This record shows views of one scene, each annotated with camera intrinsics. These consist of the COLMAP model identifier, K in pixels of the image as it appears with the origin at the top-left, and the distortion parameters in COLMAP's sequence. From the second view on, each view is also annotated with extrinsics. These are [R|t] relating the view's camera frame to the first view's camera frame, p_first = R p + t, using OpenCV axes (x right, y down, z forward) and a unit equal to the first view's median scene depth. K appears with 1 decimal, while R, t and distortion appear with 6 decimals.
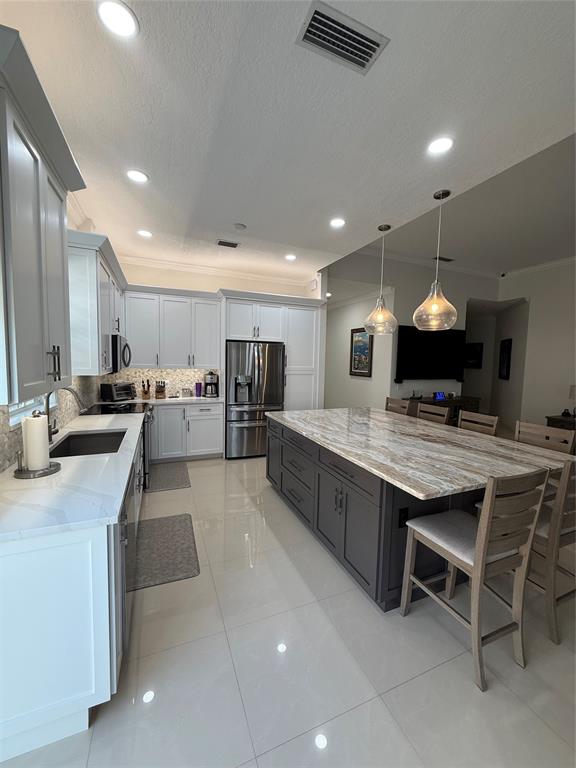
lens RADIAL K [[306.6, 0, 288.2], [0, 306.6, 384.8], [0, 0, 1]] dist [0.002675, -0.000775]
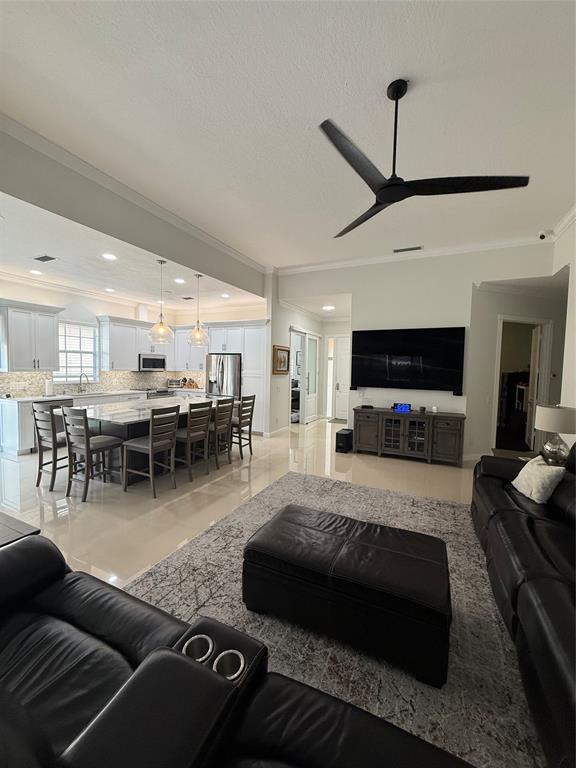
lens RADIAL K [[306.6, 0, 287.8], [0, 306.6, 382.7], [0, 0, 1]] dist [0.002675, -0.000775]
pose [[0.668161, 0.035208, -0.743183, 1.162554], [-0.066577, 0.997702, -0.012590, -0.002892], [0.741032, 0.057891, 0.668969, 0.235105]]
